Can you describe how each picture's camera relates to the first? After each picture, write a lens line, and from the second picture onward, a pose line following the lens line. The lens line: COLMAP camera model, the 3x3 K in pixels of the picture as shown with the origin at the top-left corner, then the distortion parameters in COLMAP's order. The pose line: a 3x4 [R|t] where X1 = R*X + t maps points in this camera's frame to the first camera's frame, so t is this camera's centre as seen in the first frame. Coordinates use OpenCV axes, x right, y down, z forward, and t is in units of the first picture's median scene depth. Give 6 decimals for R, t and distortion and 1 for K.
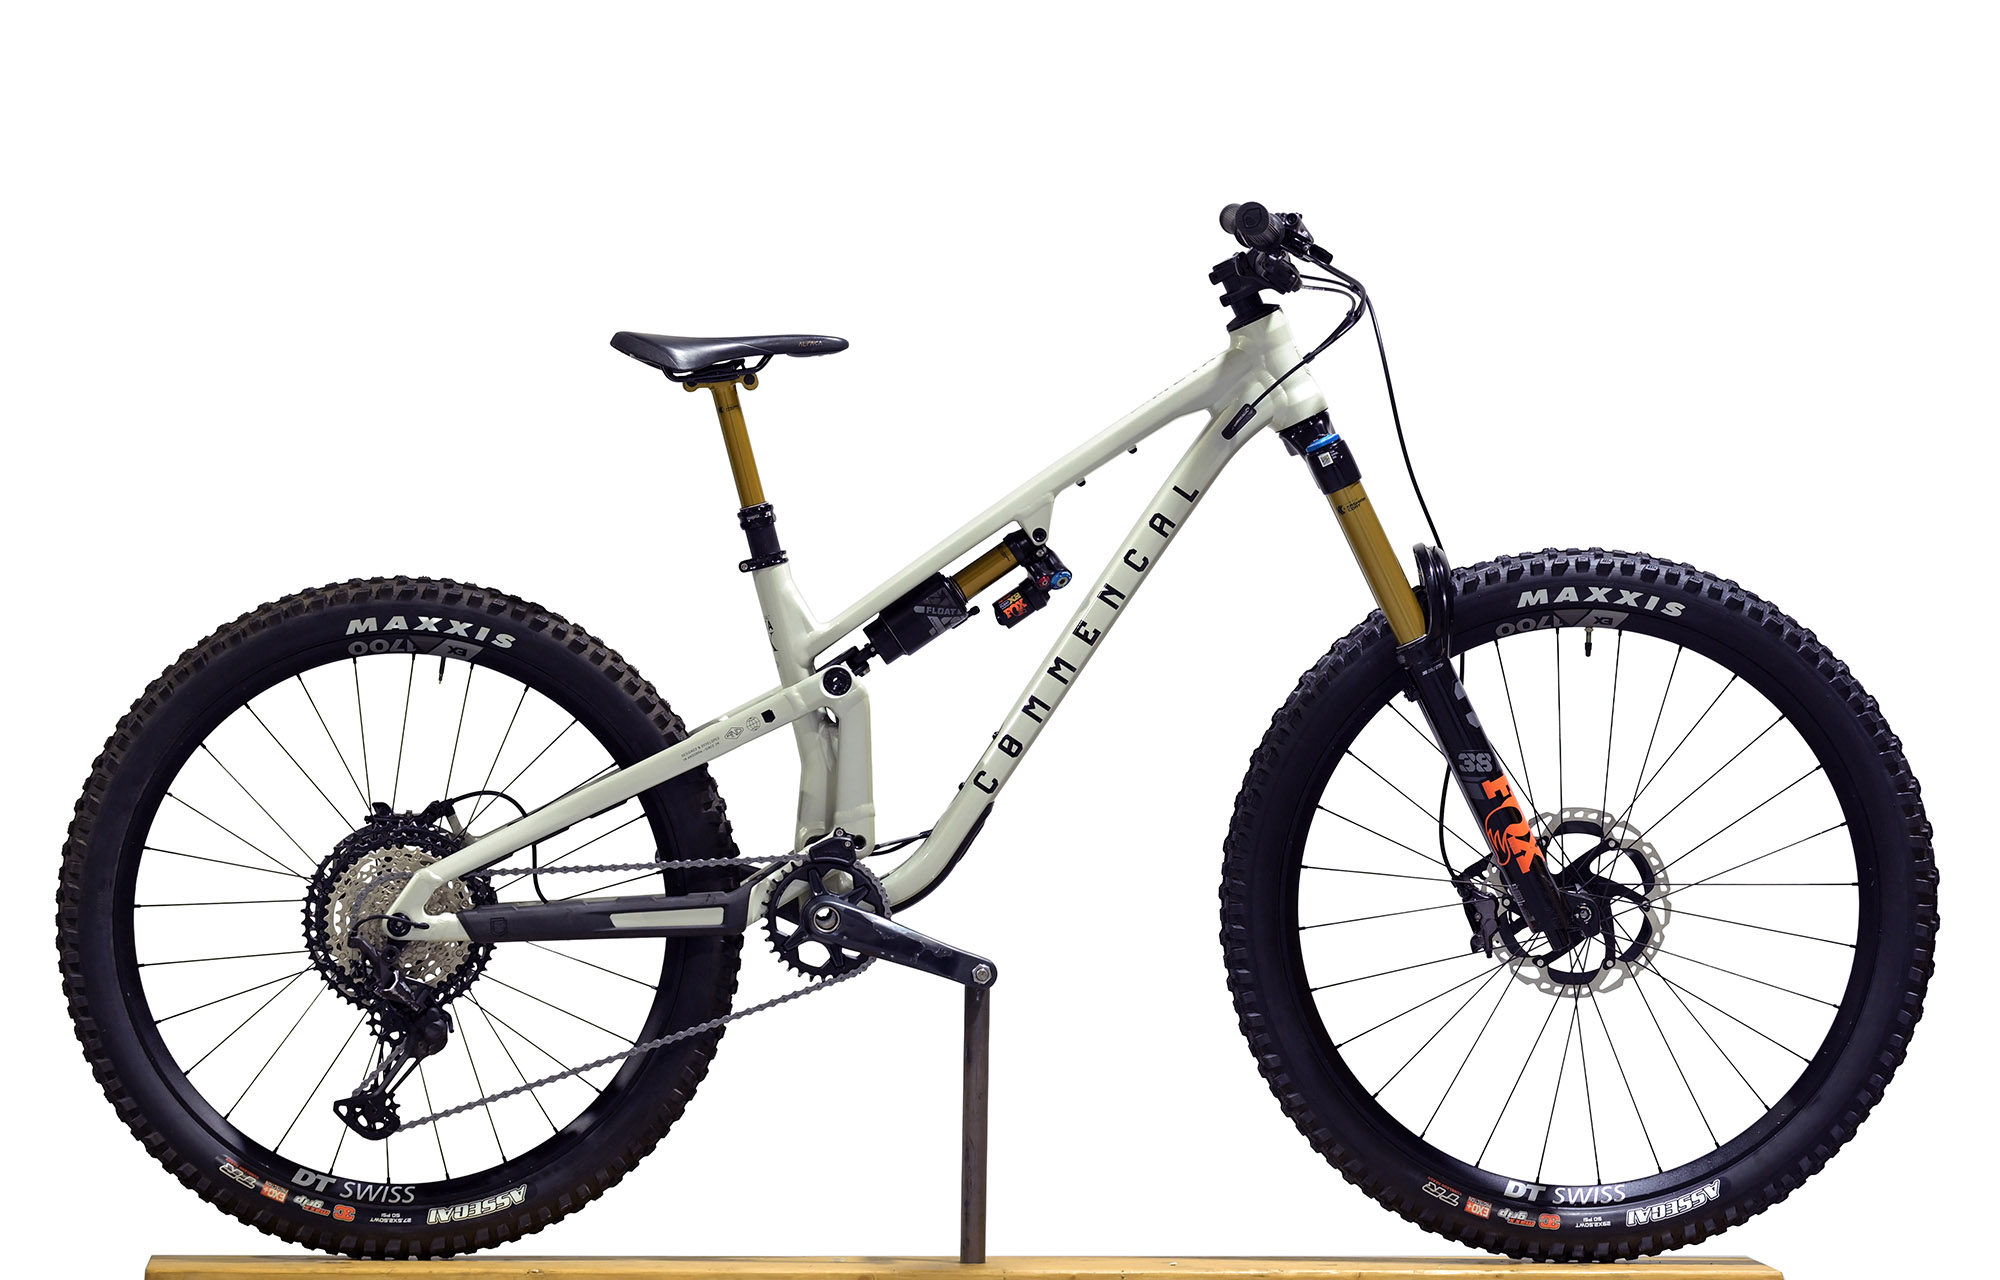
lens RADIAL K [[14253.3, 0, 1004.4], [0, 14253.3, 636.1], [0, 0, 1]] dist [0.034598, 0.000000]
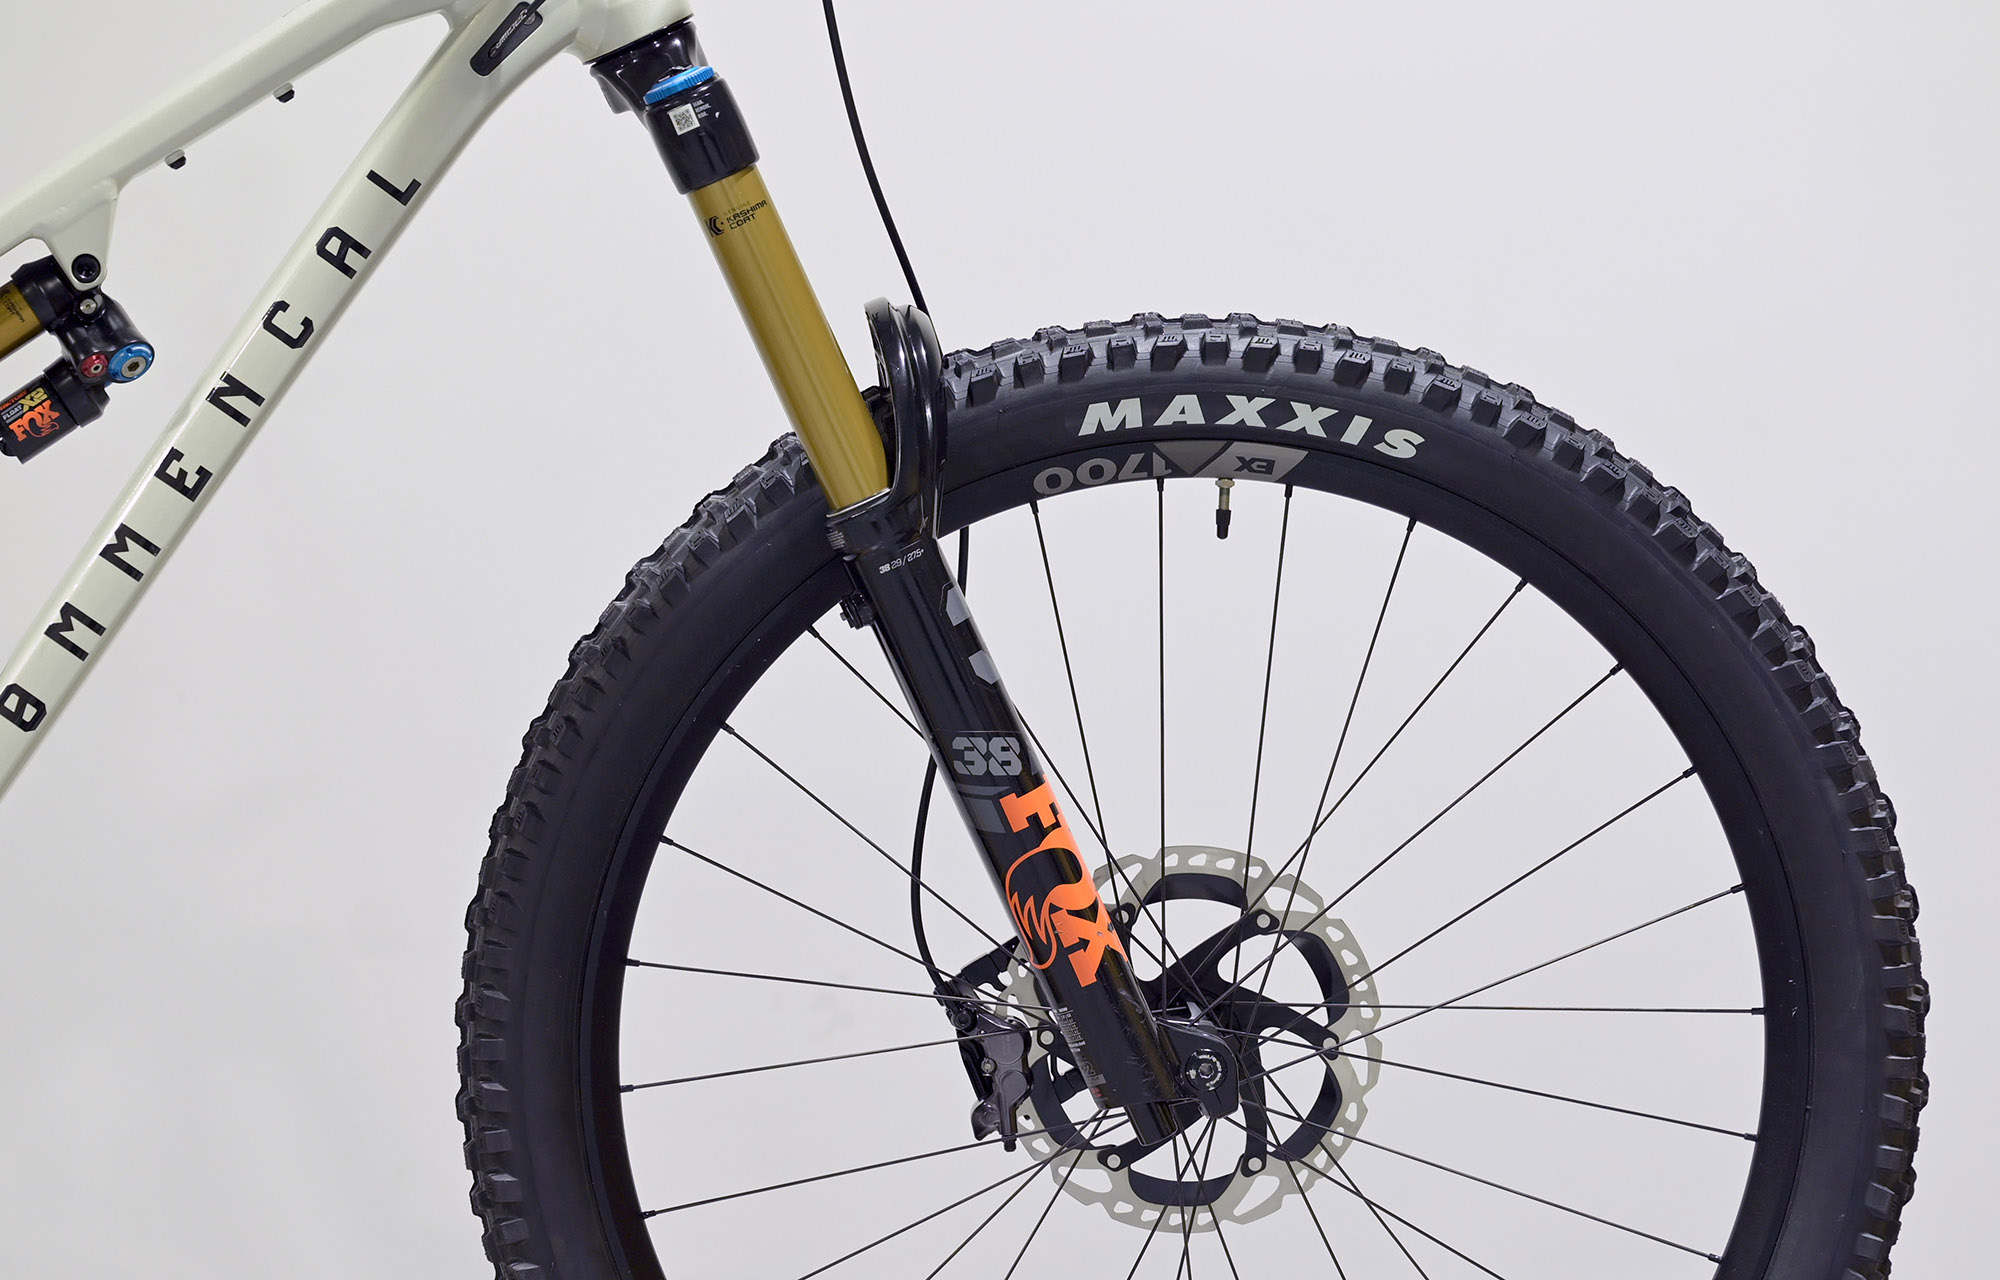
lens RADIAL K [[14253.3, 0, 993.8], [0, 14253.3, 642.4], [0, 0, 1]] dist [0.034598, 0.000000]
pose [[0.999341, 0.014926, 0.033101, 0.017130], [-0.015285, 0.999827, 0.010624, -0.000069], [-0.032937, -0.011123, 0.999396, 0.515125]]
